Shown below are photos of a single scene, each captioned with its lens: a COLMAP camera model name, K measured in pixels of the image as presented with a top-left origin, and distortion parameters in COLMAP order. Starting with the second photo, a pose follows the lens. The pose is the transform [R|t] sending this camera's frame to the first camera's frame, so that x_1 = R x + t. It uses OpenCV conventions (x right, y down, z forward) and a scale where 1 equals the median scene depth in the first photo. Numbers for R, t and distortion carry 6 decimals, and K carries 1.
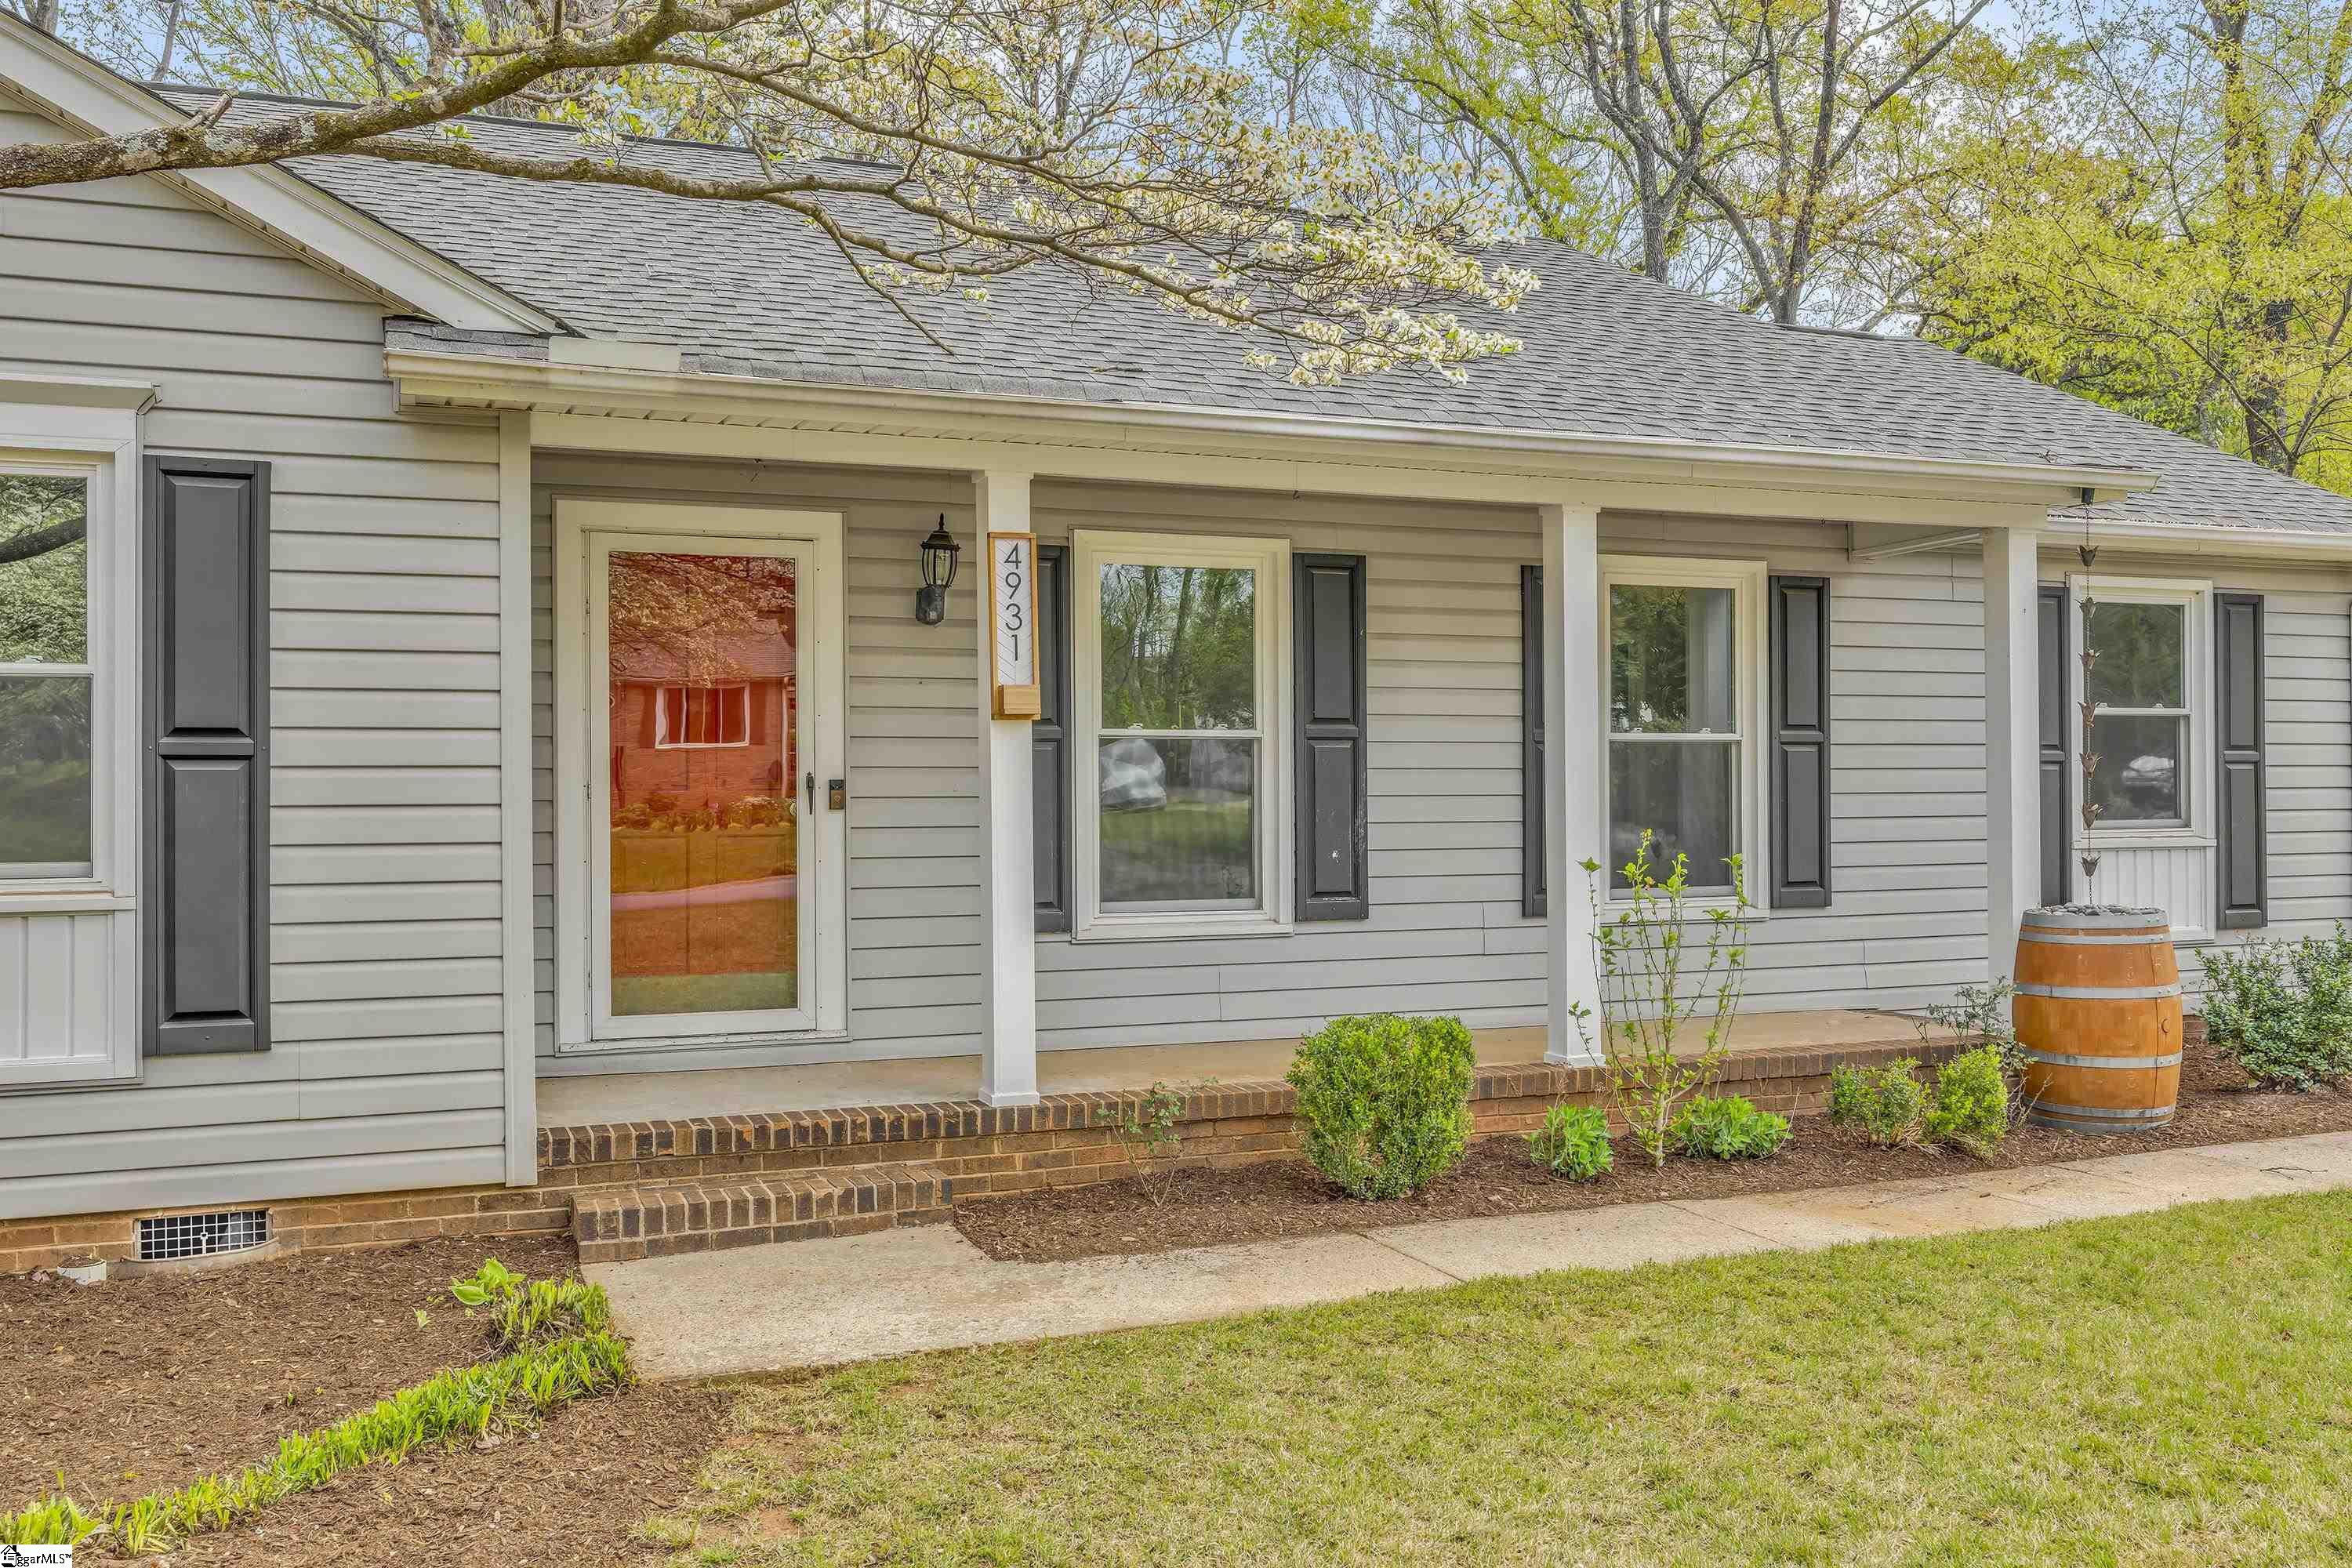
lens RADIAL K [[1939.0, 0, 1167.6], [0, 1939.0, 790.8], [0, 0, 1]] dist [0.002841, 0.004404]
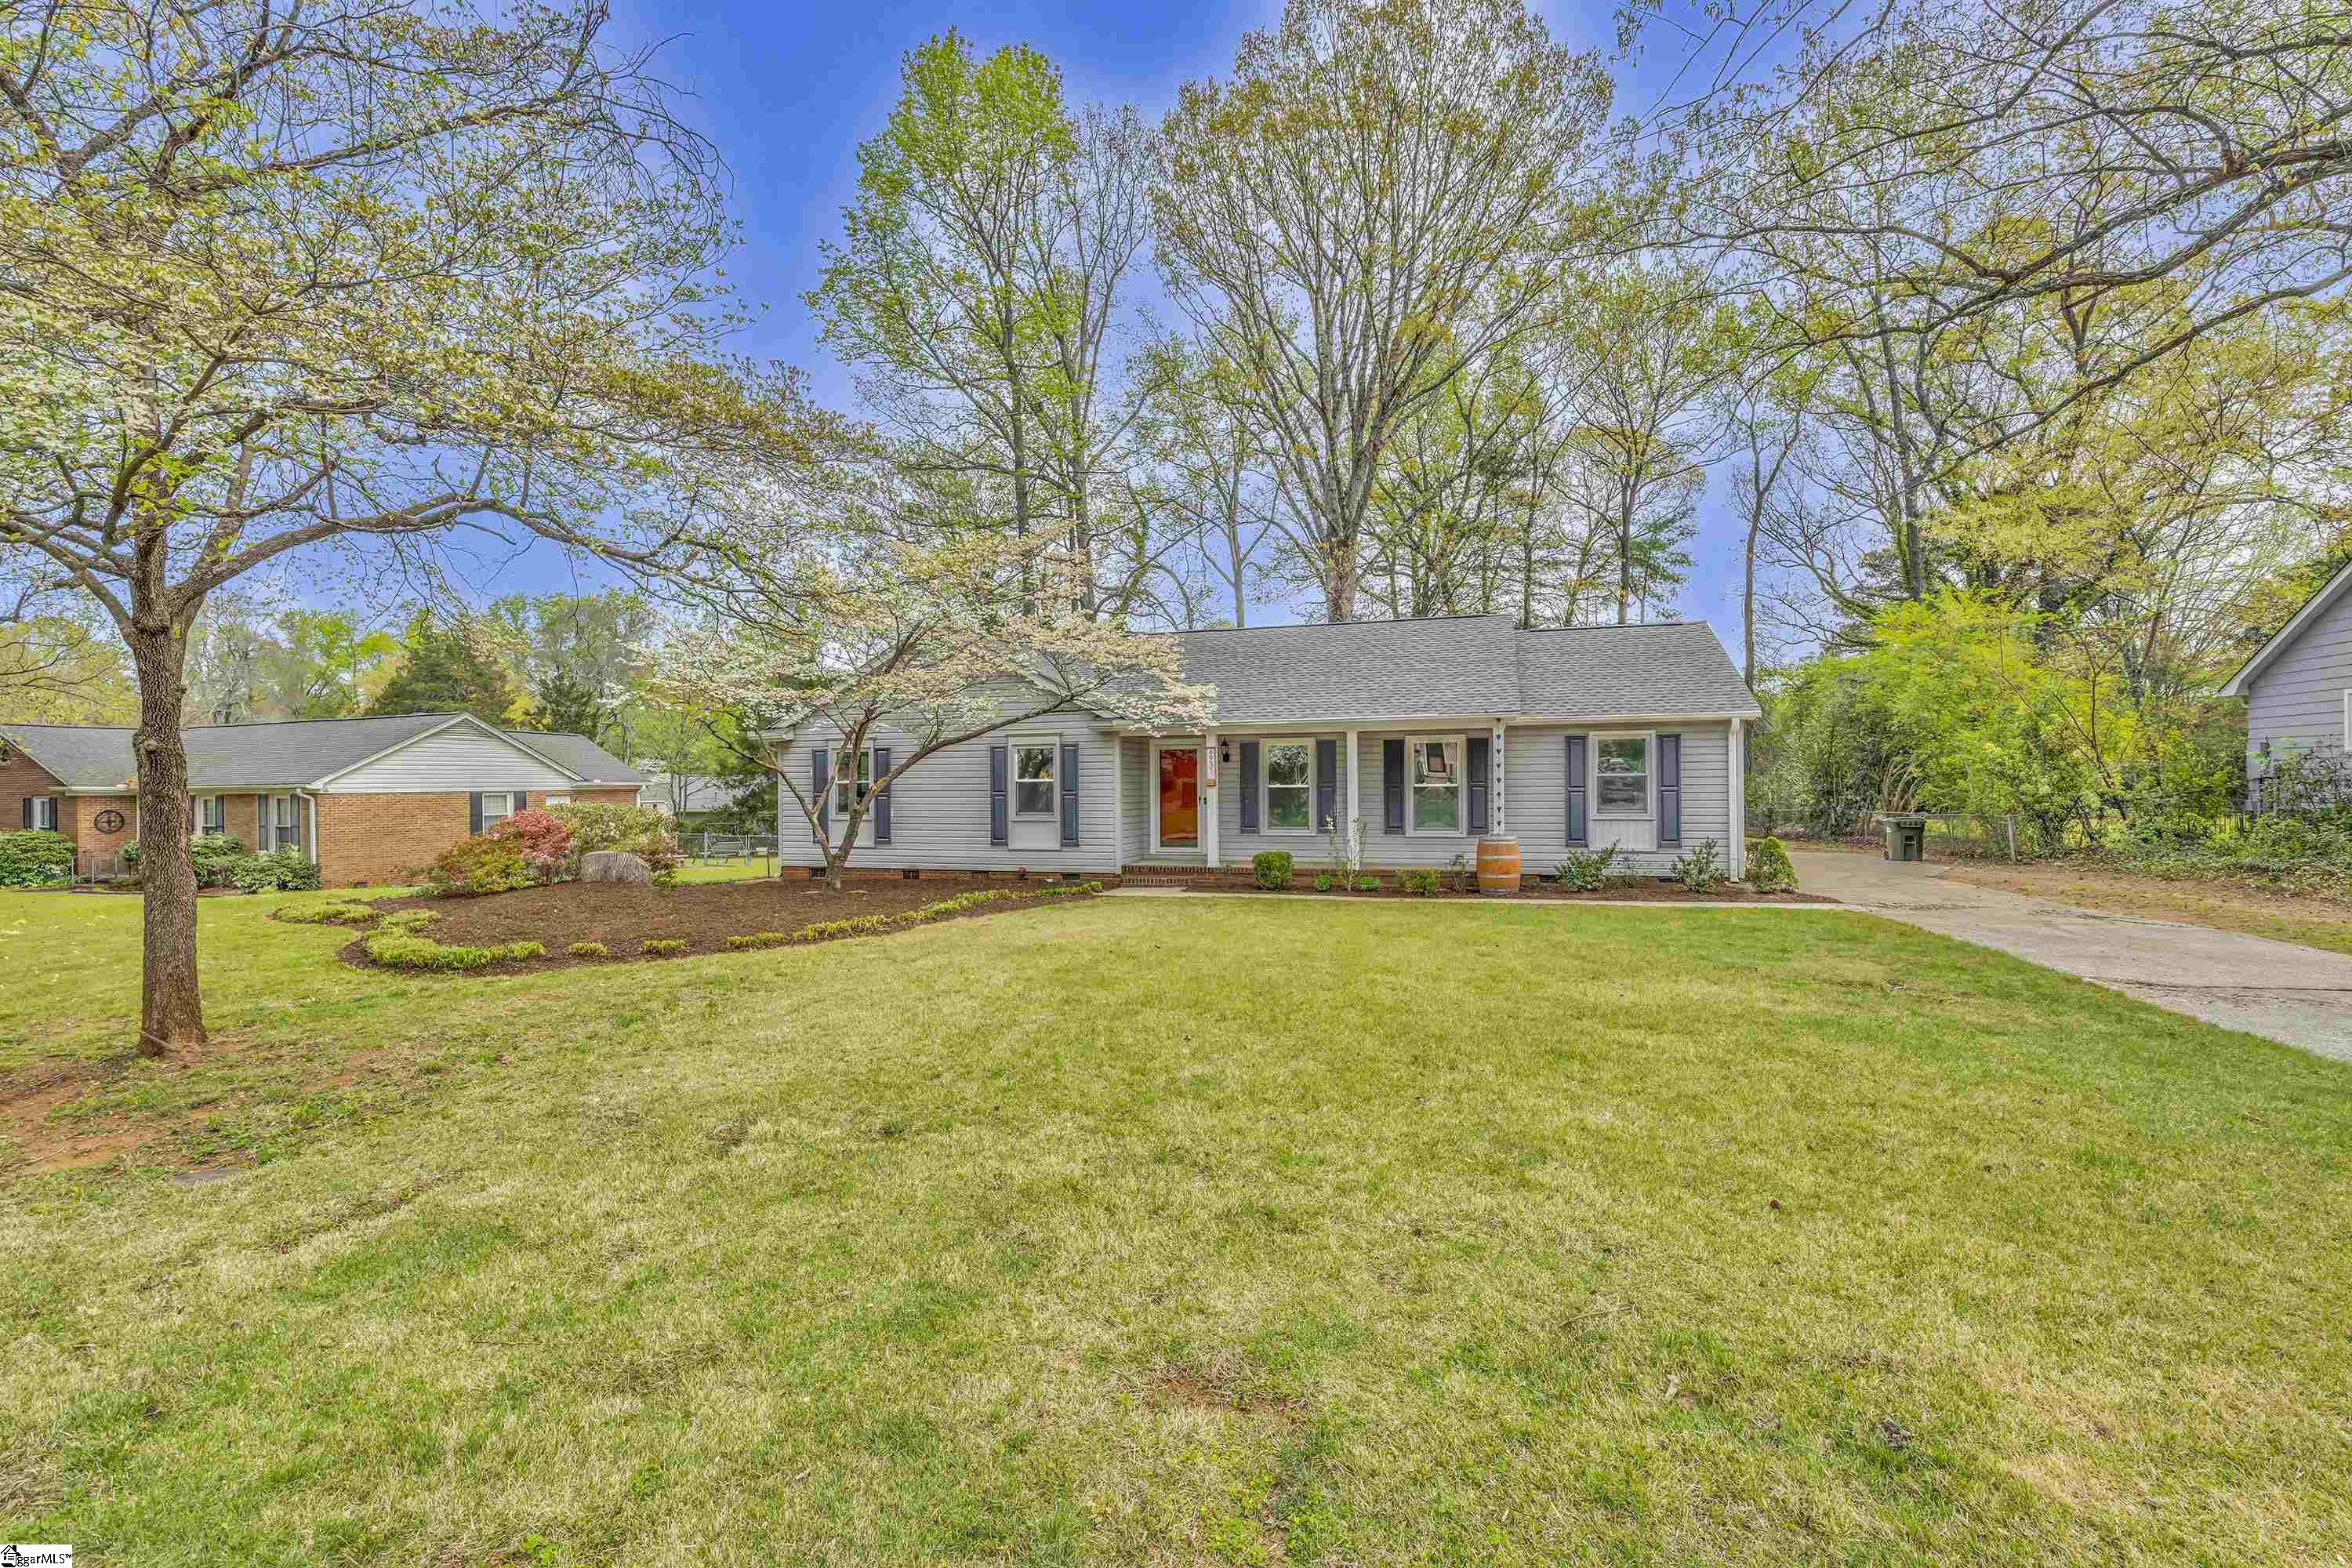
lens RADIAL K [[1026.4, 0, 1176.6], [0, 1026.4, 792.5], [0, 0, 1]] dist [-0.007987, 0.001658]
pose [[0.784657, 0.003560, -0.619920, 1.326167], [0.004134, 0.999931, 0.010975, -0.046474], [0.619917, -0.011174, 0.784588, -0.965947]]
